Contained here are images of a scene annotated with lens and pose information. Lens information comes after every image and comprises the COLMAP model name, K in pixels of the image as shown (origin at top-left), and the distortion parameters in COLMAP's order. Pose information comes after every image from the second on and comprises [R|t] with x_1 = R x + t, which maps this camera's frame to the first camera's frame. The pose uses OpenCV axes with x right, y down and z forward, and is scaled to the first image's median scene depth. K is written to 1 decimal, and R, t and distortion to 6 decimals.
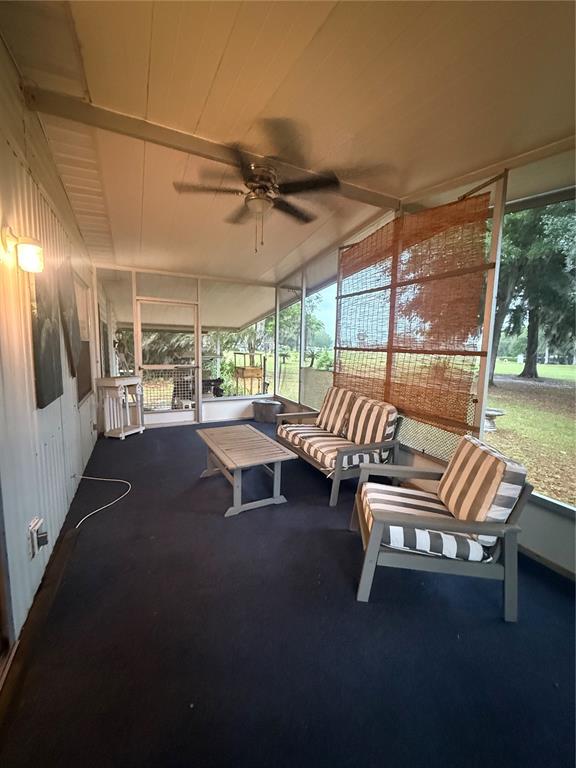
lens RADIAL K [[306.5, 0, 288.0], [0, 306.5, 382.8], [0, 0, 1]] dist [-0.000422, -0.000021]
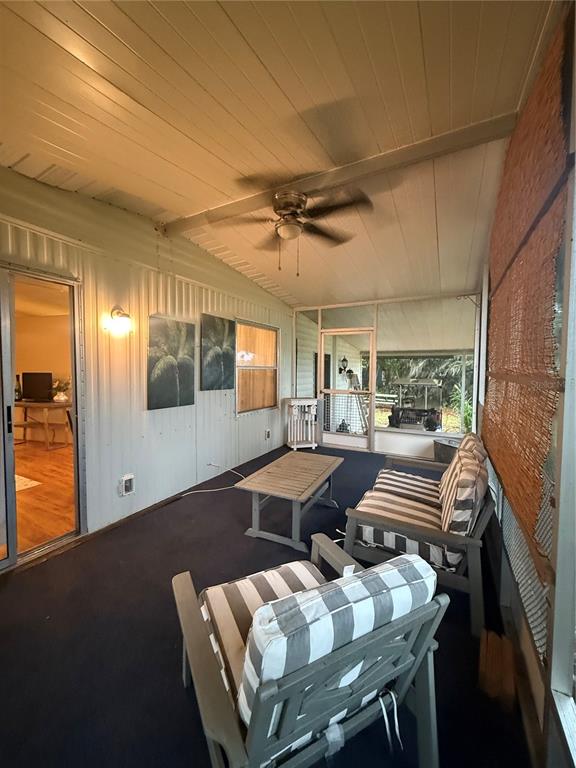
lens RADIAL K [[306.5, 0, 287.4], [0, 306.5, 380.8], [0, 0, 1]] dist [-0.000422, -0.000021]
pose [[0.583496, 0.016555, -0.811947, 0.524732], [-0.091479, 0.994769, -0.045457, -0.035466], [0.806948, 0.100800, 0.581958, 0.334521]]
